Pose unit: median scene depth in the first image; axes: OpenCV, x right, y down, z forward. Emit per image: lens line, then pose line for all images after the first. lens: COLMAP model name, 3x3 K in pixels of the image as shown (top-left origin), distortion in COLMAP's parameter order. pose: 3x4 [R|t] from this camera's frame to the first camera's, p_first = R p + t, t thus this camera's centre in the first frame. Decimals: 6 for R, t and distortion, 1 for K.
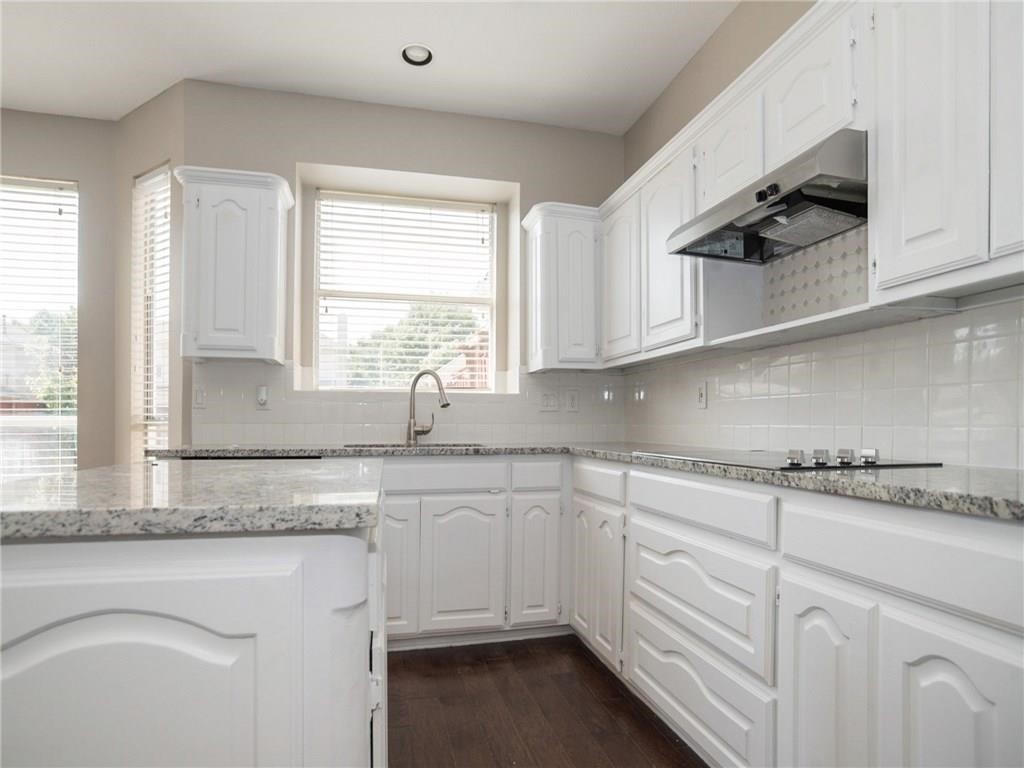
lens RADIAL K [[544.0, 0, 507.4], [0, 544.0, 420.9], [0, 0, 1]] dist [-0.079078, 0.000736]
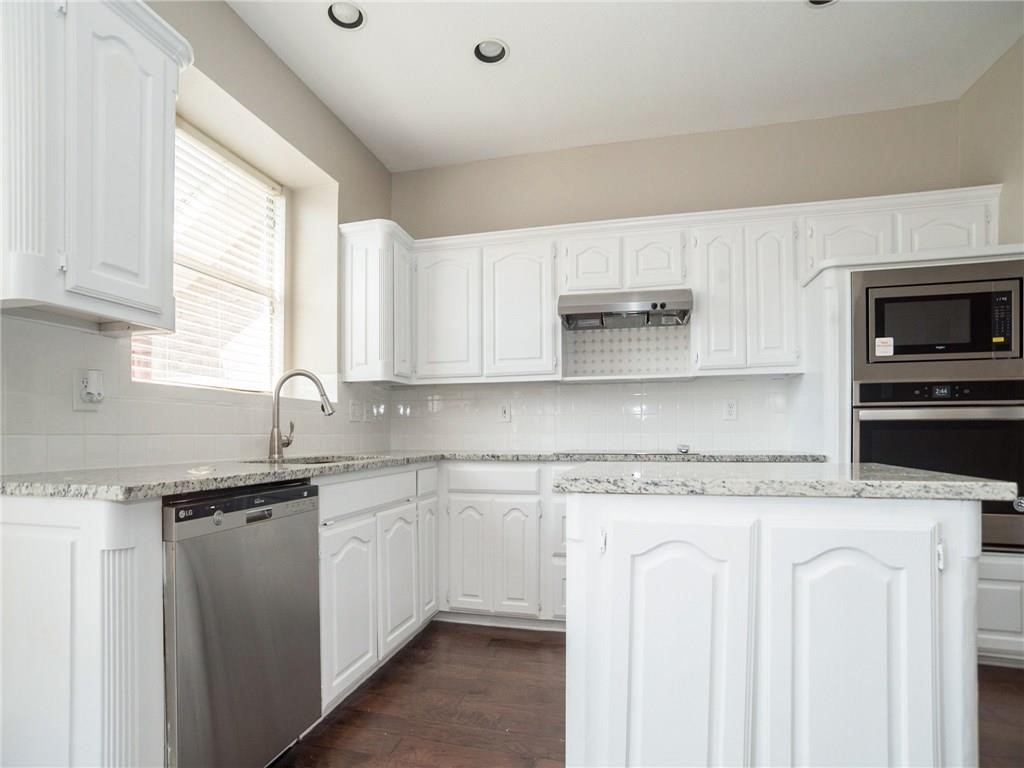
lens RADIAL K [[543.0, 0, 493.7], [0, 543.0, 443.2], [0, 0, 1]] dist [-0.090272, 0.048731]
pose [[0.450136, -0.018530, 0.892768, -0.872927], [0.003285, 0.999812, 0.019095, 0.004810], [-0.892954, -0.005663, 0.450112, 0.399903]]
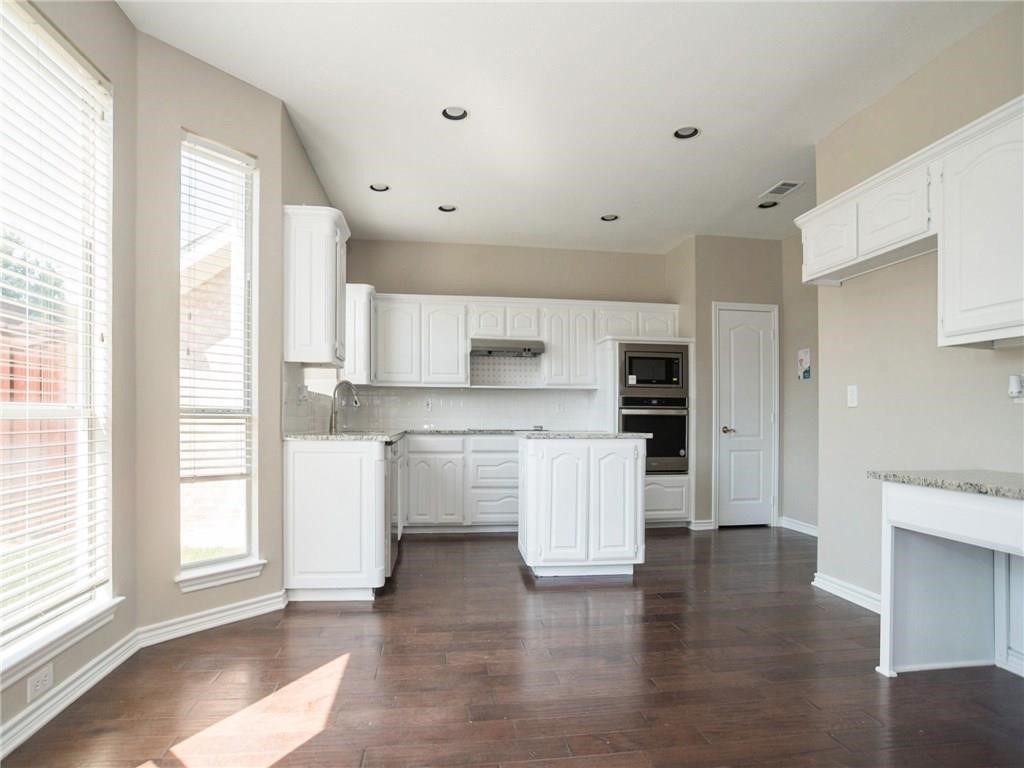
lens RADIAL K [[544.0, 0, 507.4], [0, 544.0, 420.9], [0, 0, 1]] dist [-0.079078, 0.000736]
pose [[0.086225, -0.001684, 0.996274, -1.788060], [-0.009692, 0.999950, 0.002529, 0.007922], [-0.996229, -0.009873, 0.086205, 0.489738]]
